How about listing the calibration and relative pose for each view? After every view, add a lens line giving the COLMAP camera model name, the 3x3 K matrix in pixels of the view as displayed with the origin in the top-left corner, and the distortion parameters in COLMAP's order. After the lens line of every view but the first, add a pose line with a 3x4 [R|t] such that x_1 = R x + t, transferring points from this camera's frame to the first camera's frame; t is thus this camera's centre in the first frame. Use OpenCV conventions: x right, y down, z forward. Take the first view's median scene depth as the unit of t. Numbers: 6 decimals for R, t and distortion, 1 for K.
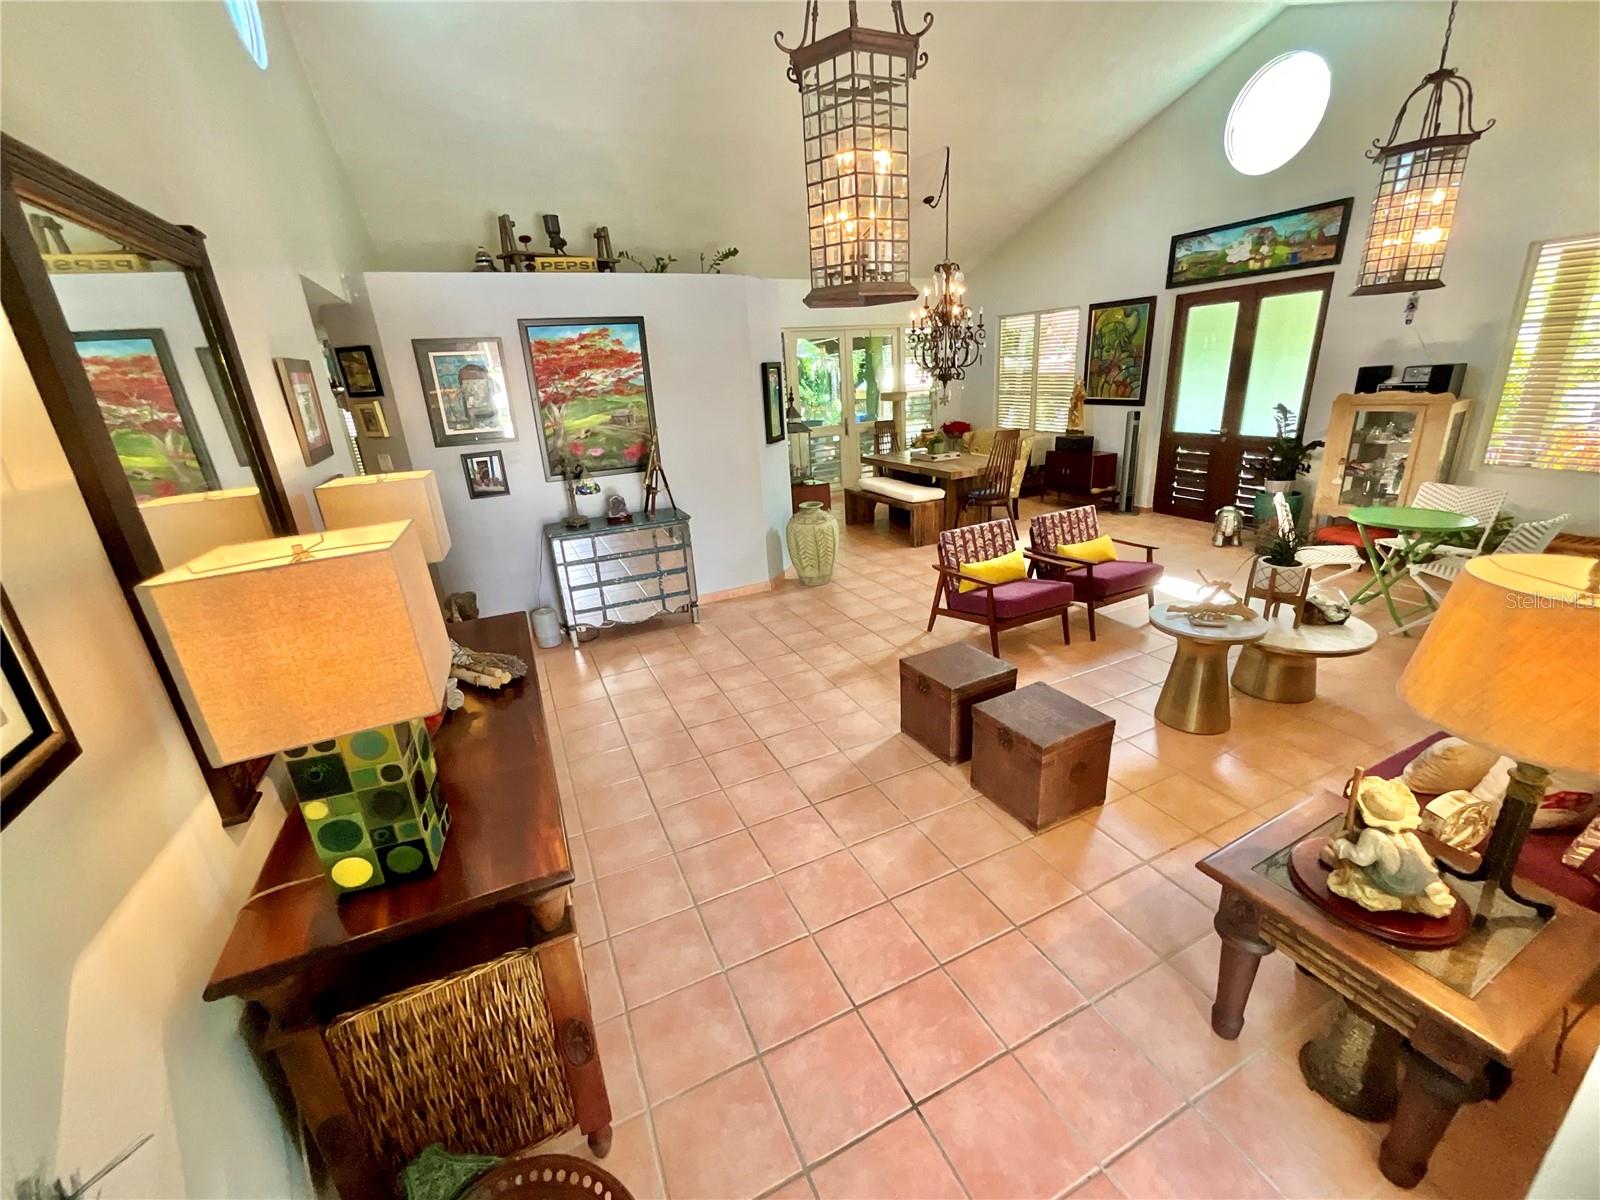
lens RADIAL K [[651.3, 0, 804.8], [0, 651.3, 601.8], [0, 0, 1]] dist [-0.002231, -0.000700]
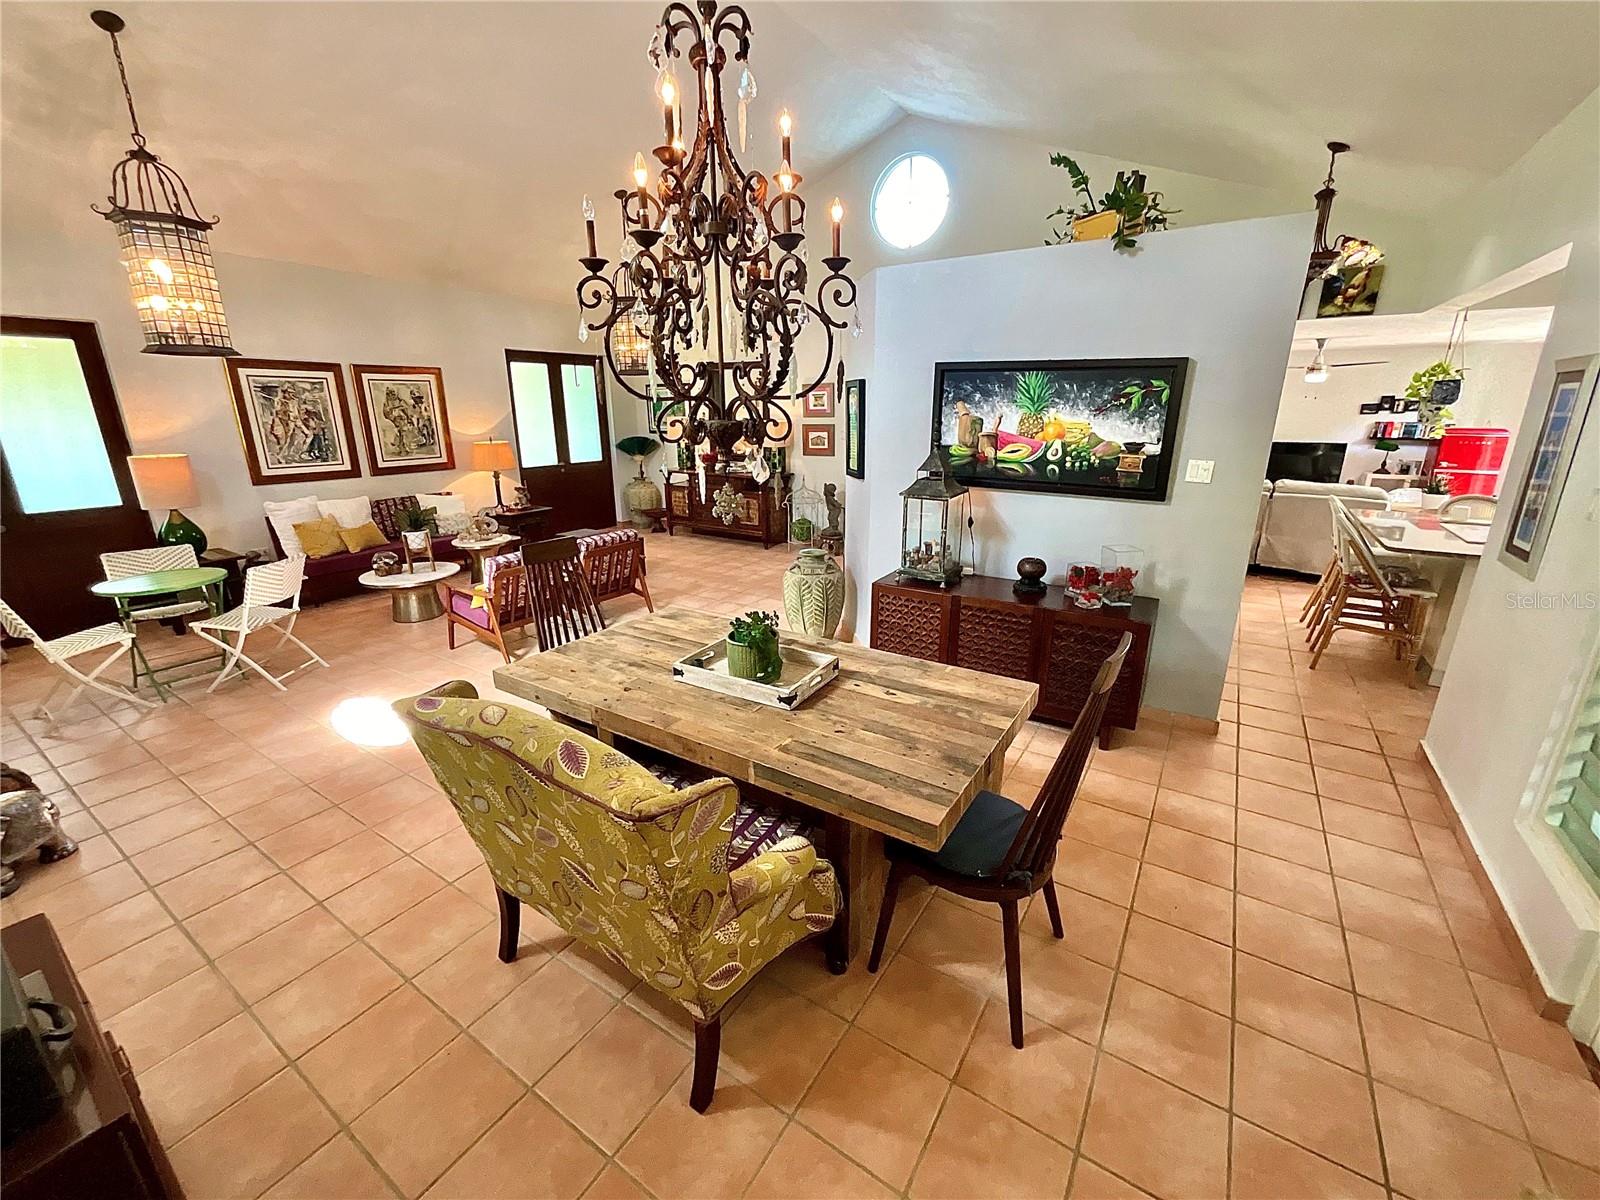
lens RADIAL K [[651.3, 0, 804.8], [0, 651.3, 601.8], [0, 0, 1]] dist [-0.002231, -0.000700]
pose [[-0.850357, 0.209446, -0.482727, 0.517588], [-0.128683, 0.806747, 0.576715, -0.694895], [0.510230, 0.552532, -0.659070, 1.905577]]
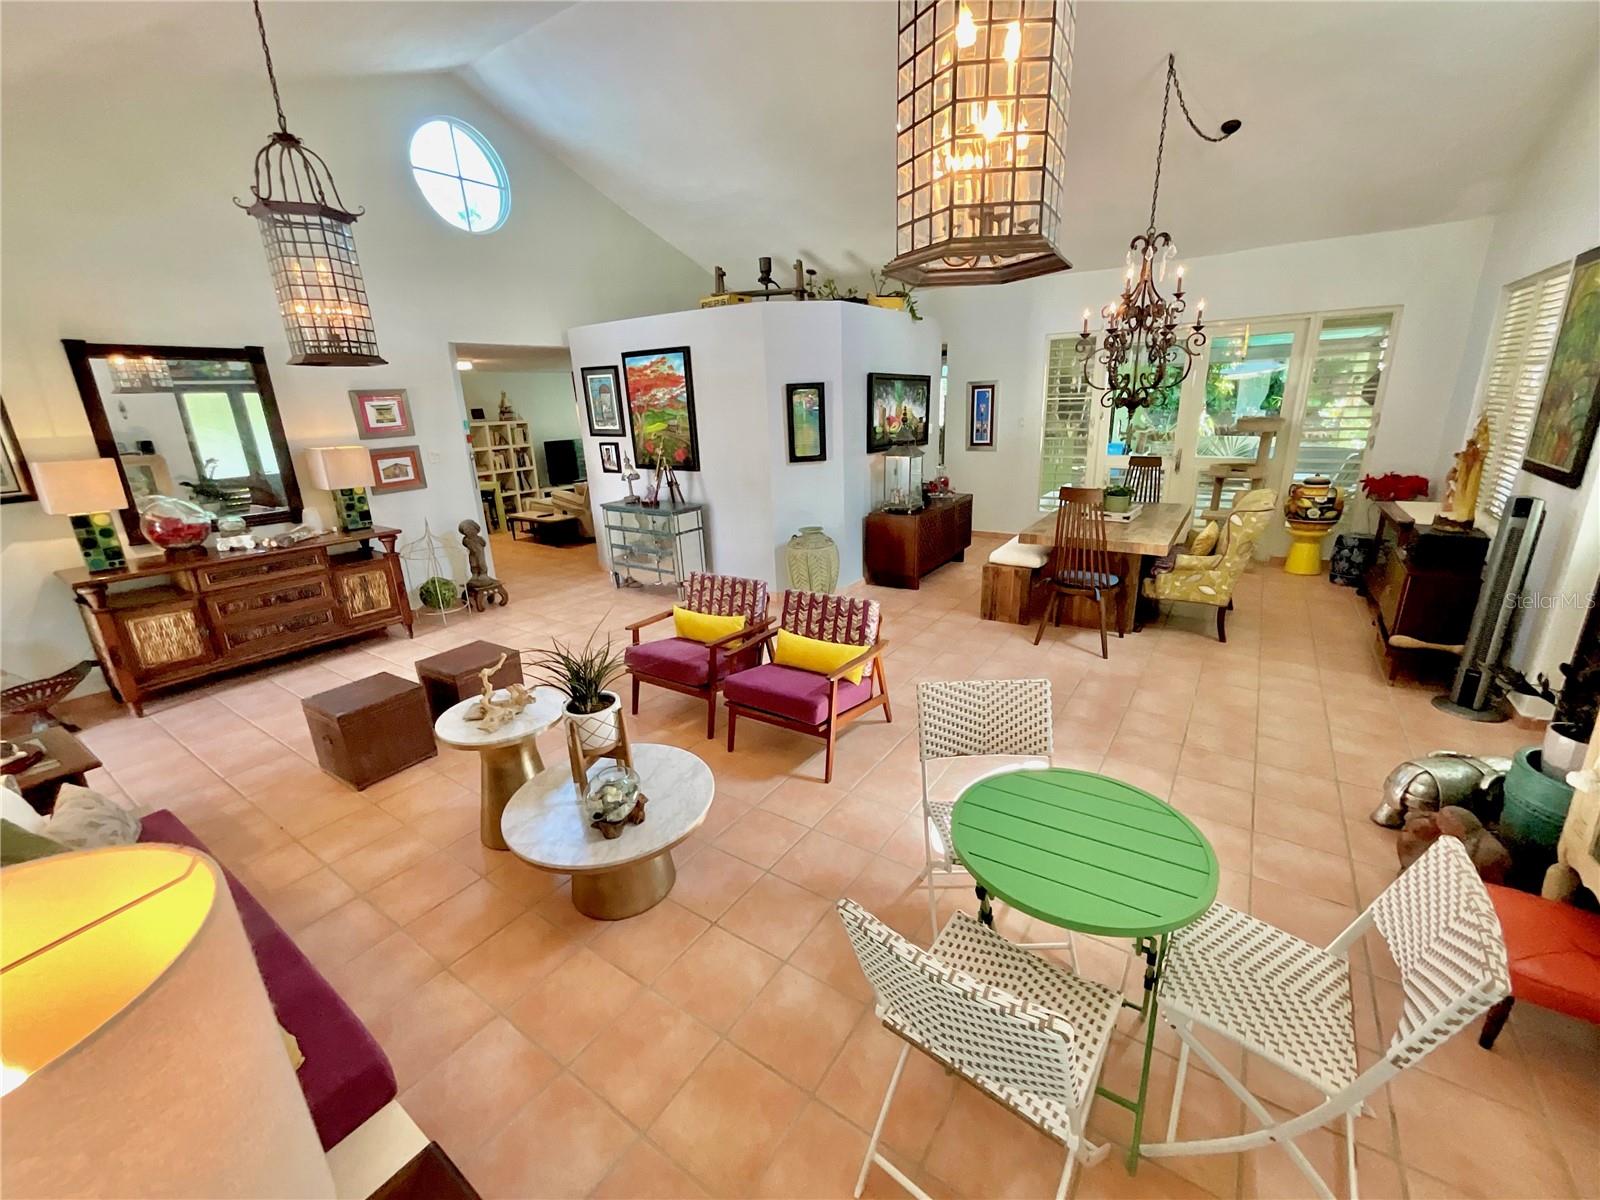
lens RADIAL K [[651.3, 0, 804.8], [0, 651.3, 601.8], [0, 0, 1]] dist [-0.002231, -0.000700]
pose [[0.501564, 0.292514, -0.814168, 1.003886], [-0.286261, 0.944205, 0.162884, -0.247472], [0.816387, 0.151368, 0.557315, 0.572213]]
